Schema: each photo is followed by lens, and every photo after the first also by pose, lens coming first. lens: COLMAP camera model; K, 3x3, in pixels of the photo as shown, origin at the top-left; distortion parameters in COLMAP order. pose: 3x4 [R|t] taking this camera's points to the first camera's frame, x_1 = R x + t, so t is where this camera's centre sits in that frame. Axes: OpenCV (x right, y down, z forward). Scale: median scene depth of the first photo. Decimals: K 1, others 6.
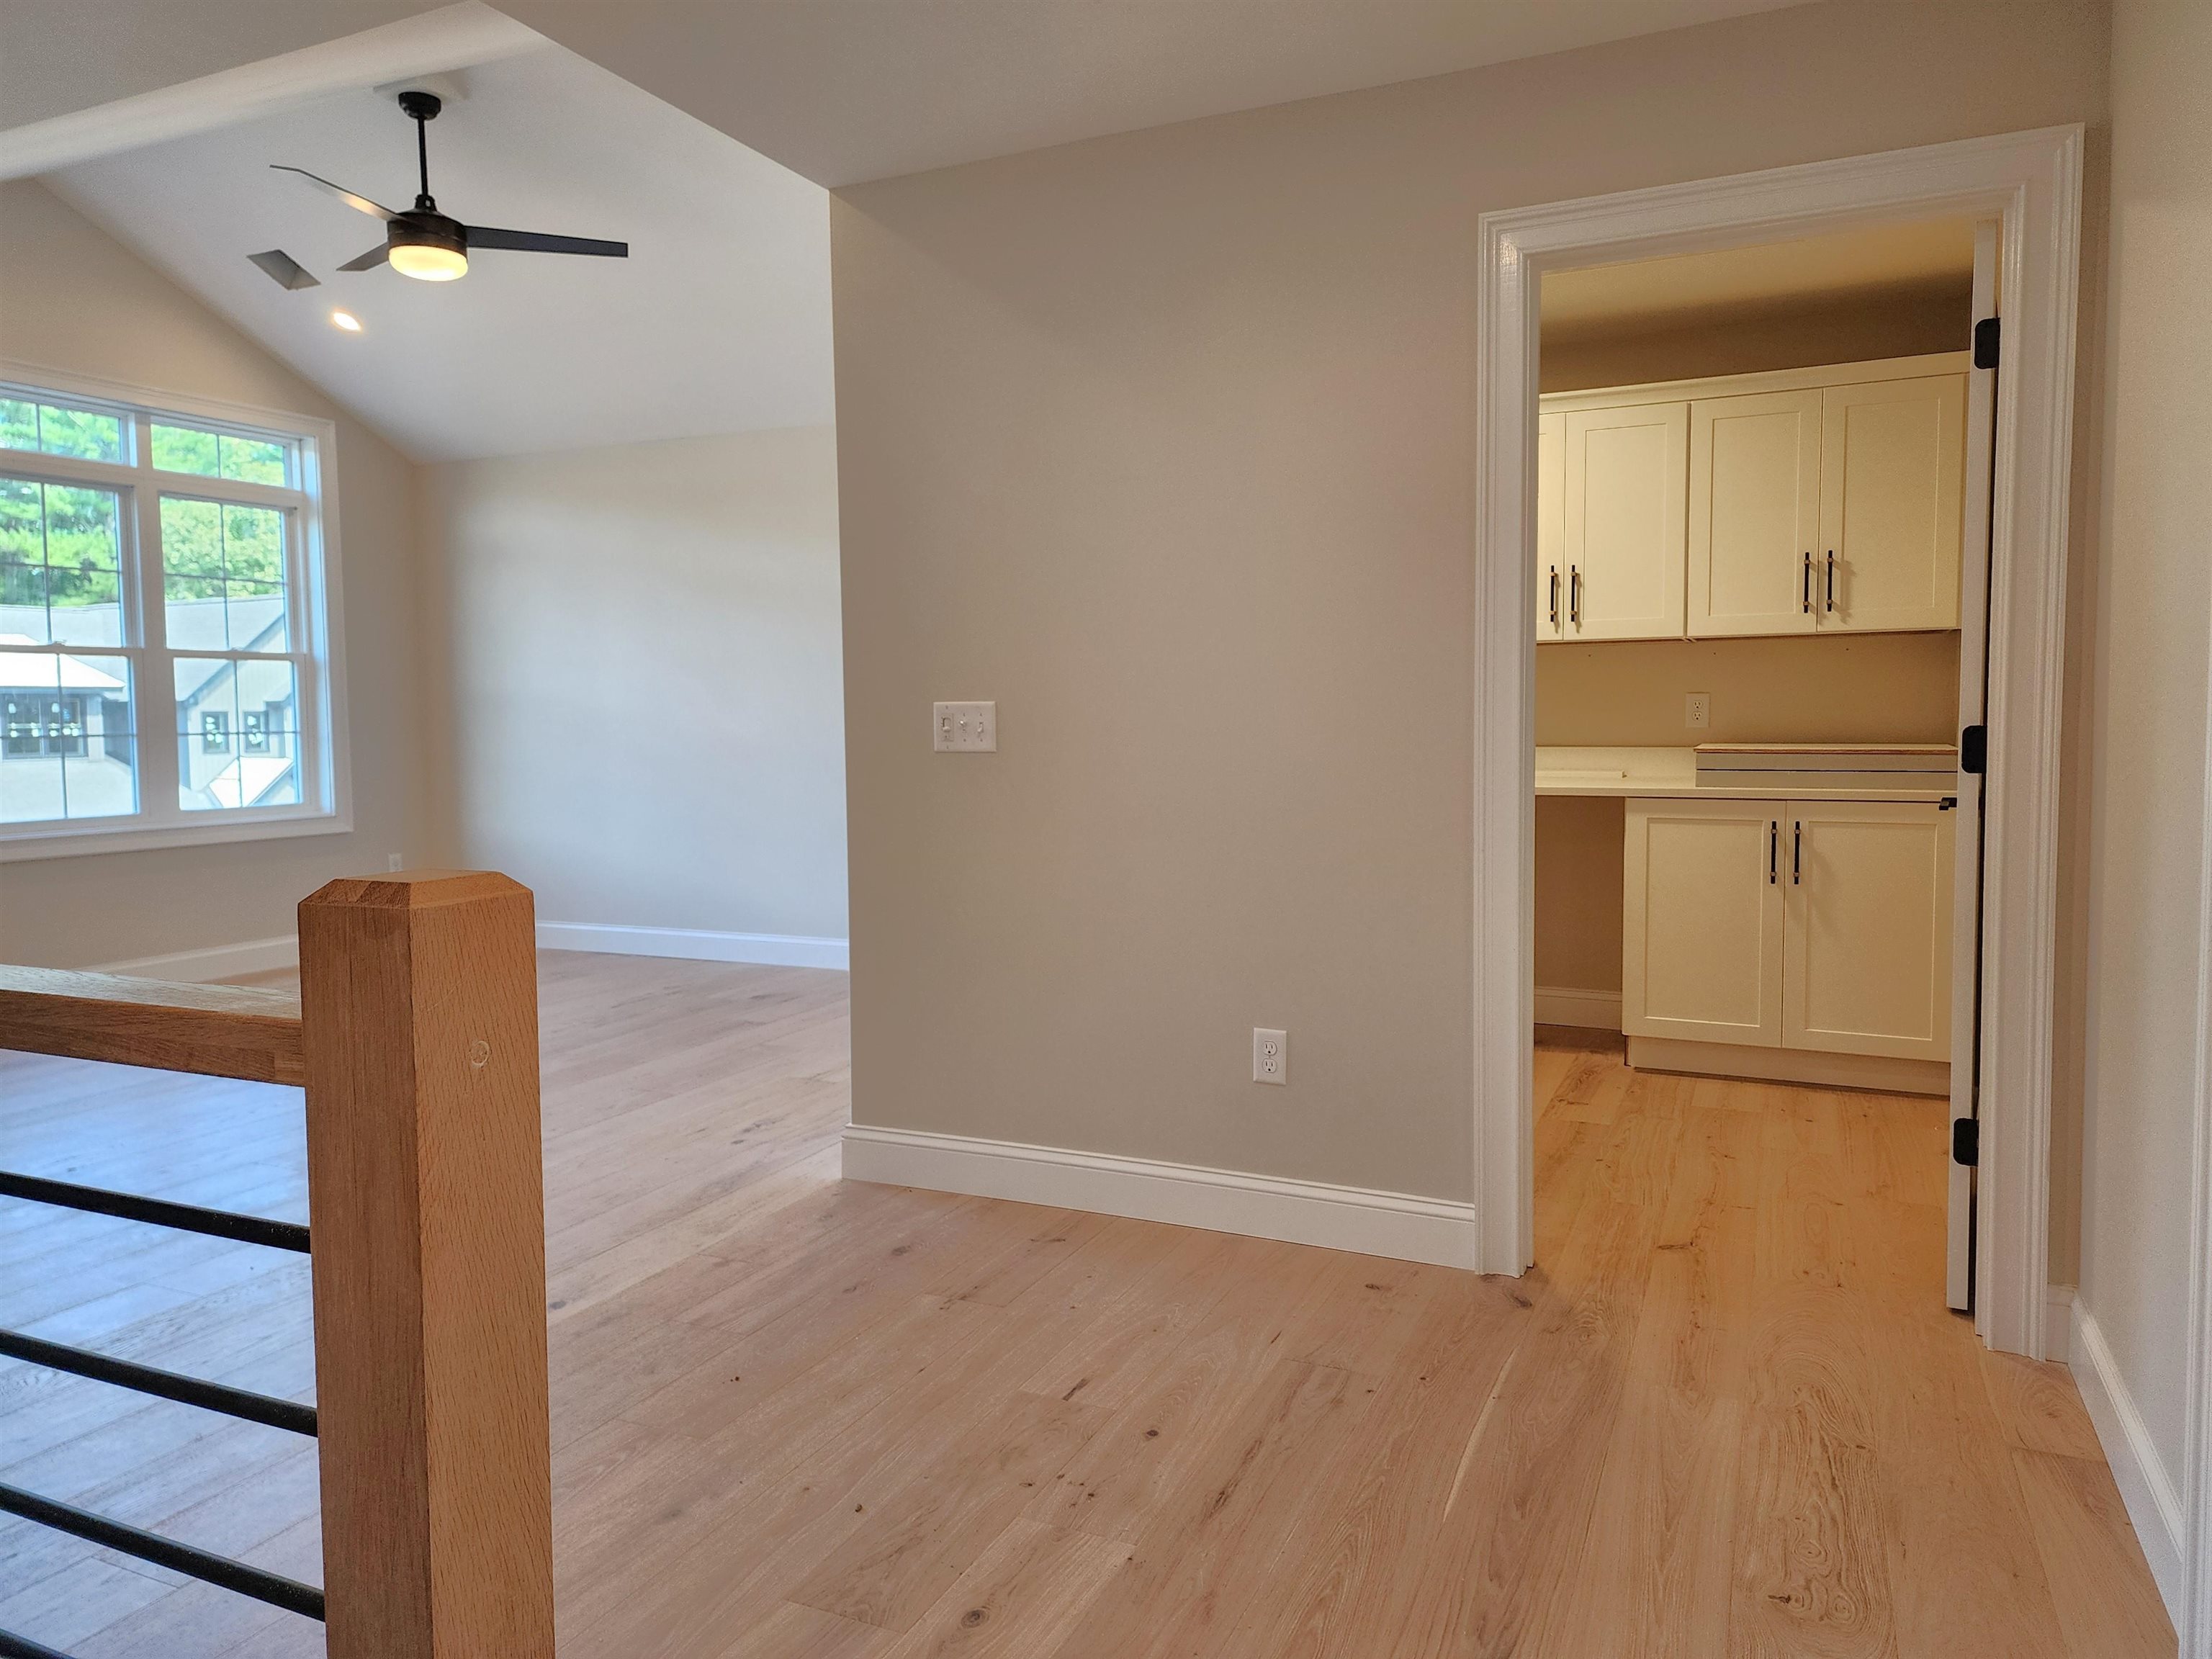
lens RADIAL K [[1488.3, 0, 1108.9], [0, 1488.3, 823.8], [0, 0, 1]] dist [0.021583, -0.019191]
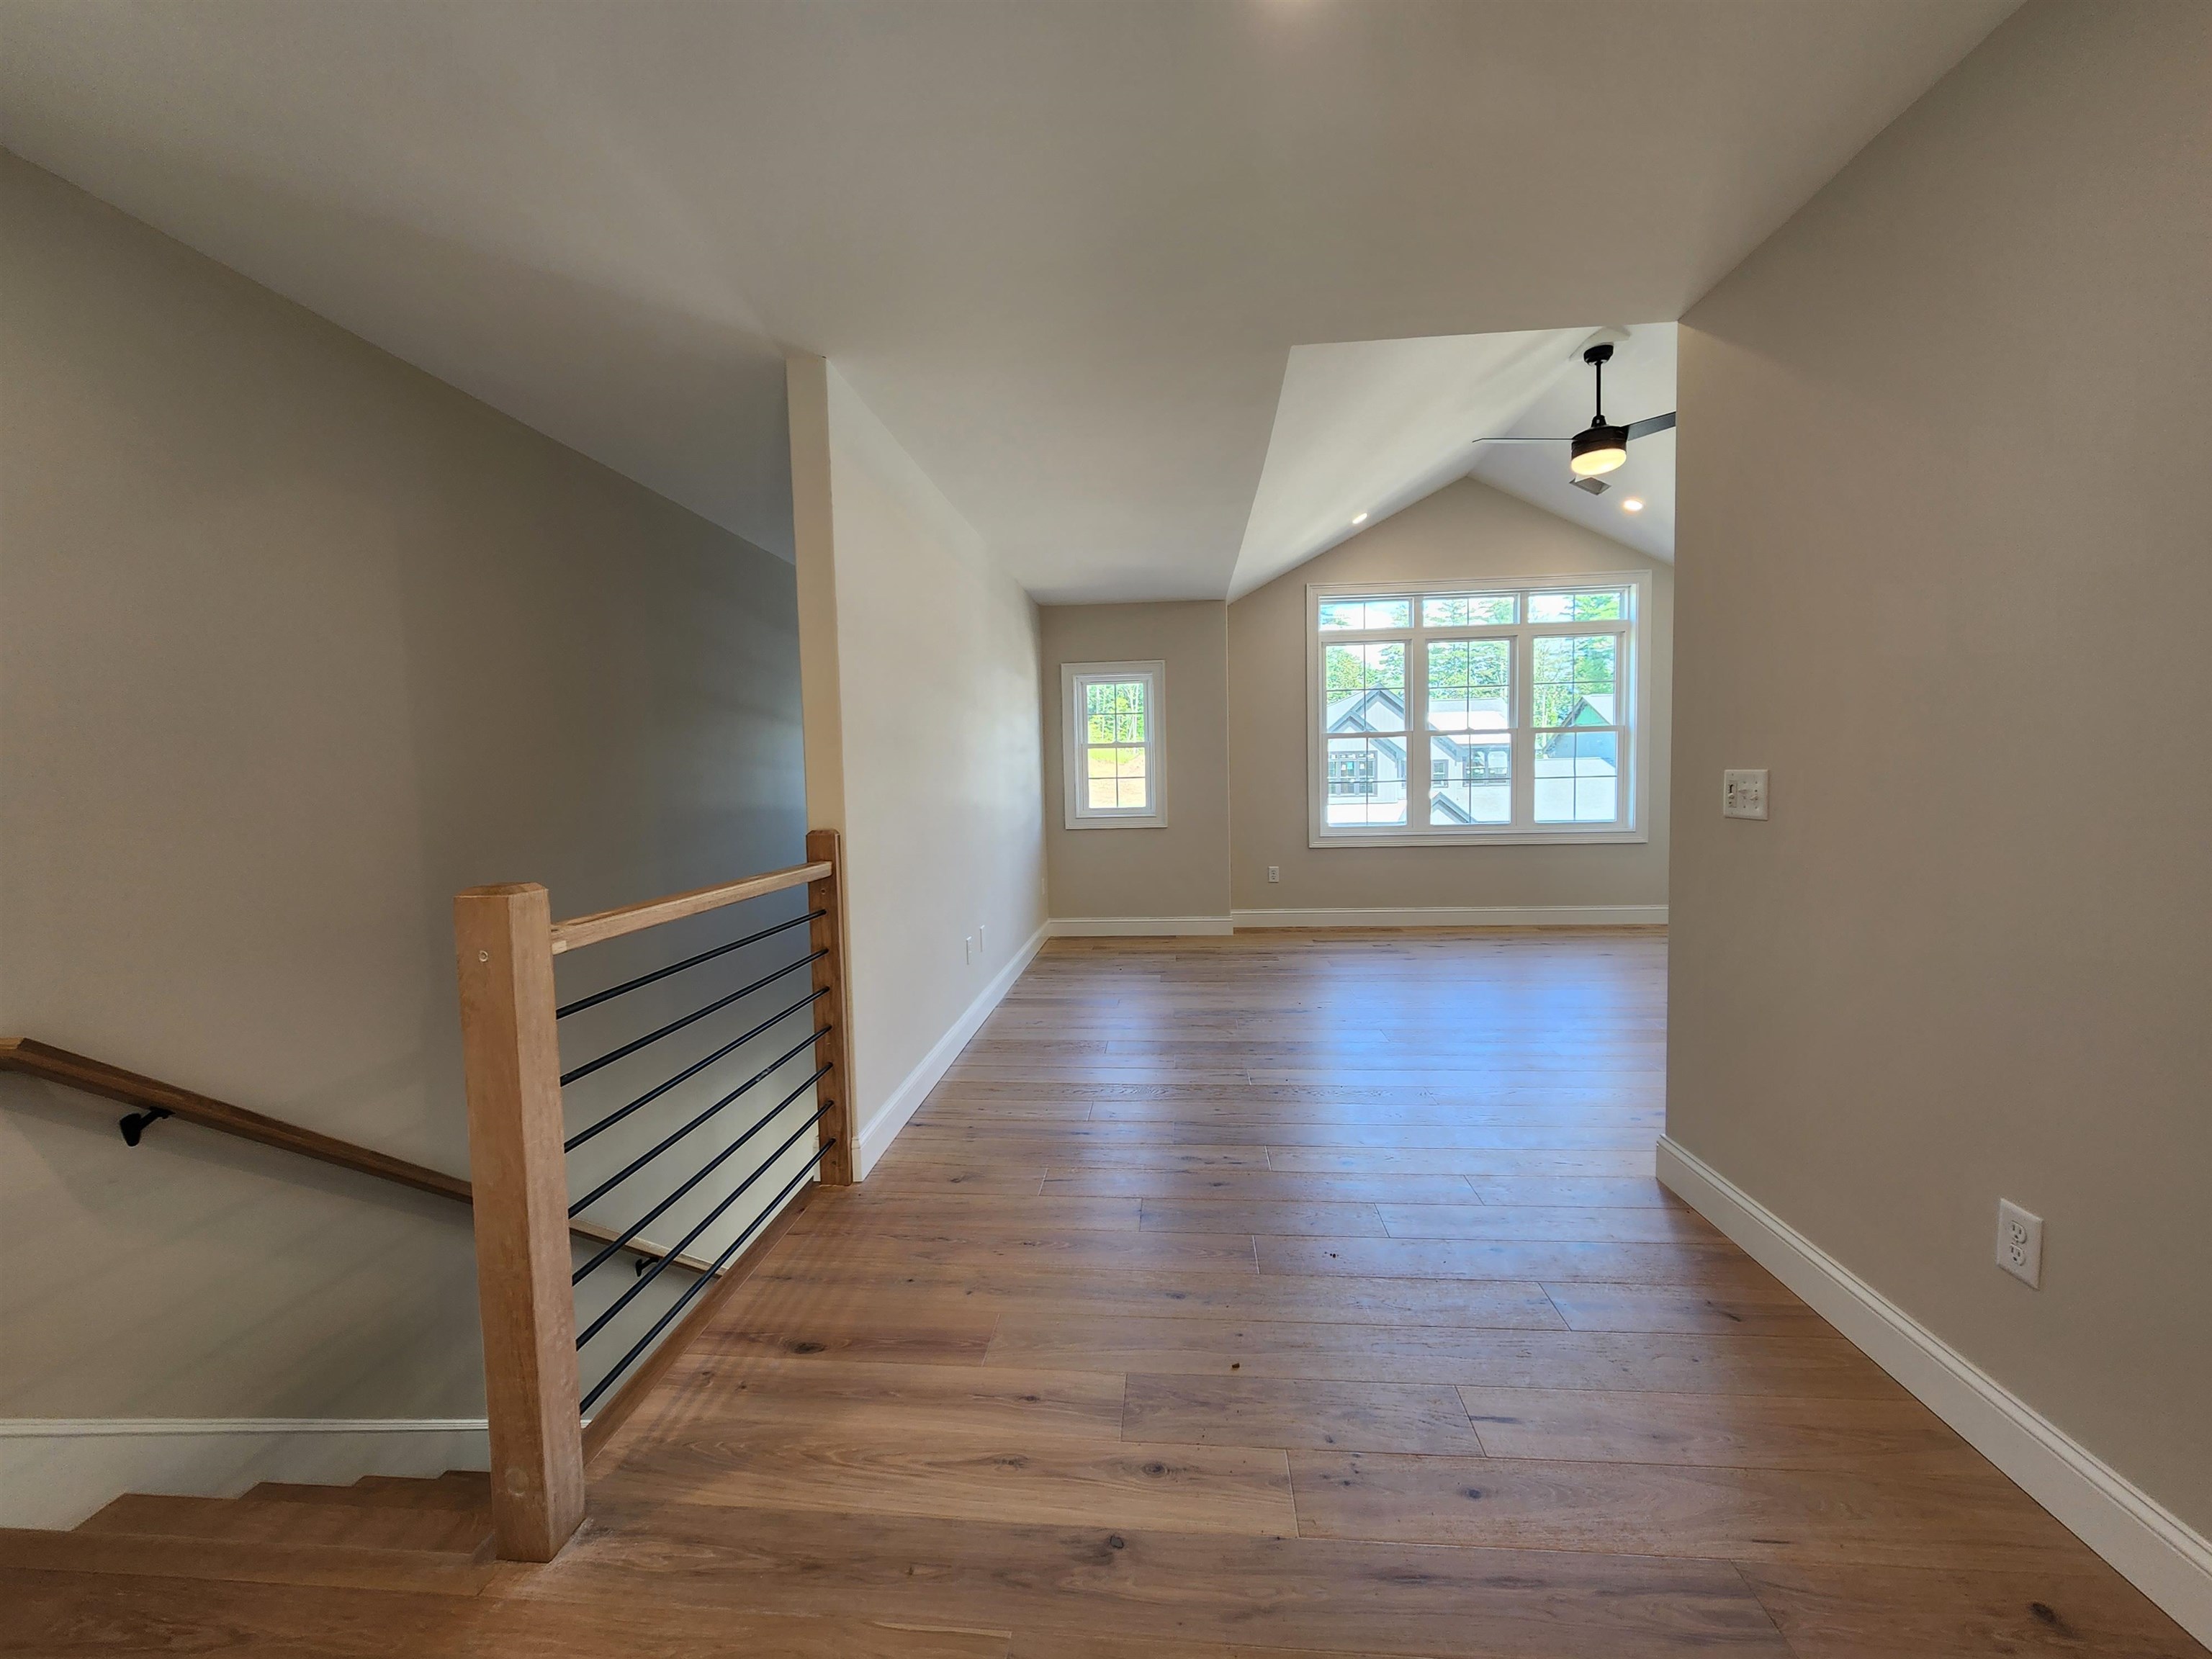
lens RADIAL K [[909.6, 0, 1104.2], [0, 909.6, 825.4], [0, 0, 1]] dist [-0.001752, 0.000490]
pose [[0.317012, 0.059959, -0.946524, 0.257904], [-0.051502, 0.997615, 0.045946, -0.035215], [0.947022, 0.034183, 0.319345, 0.270341]]
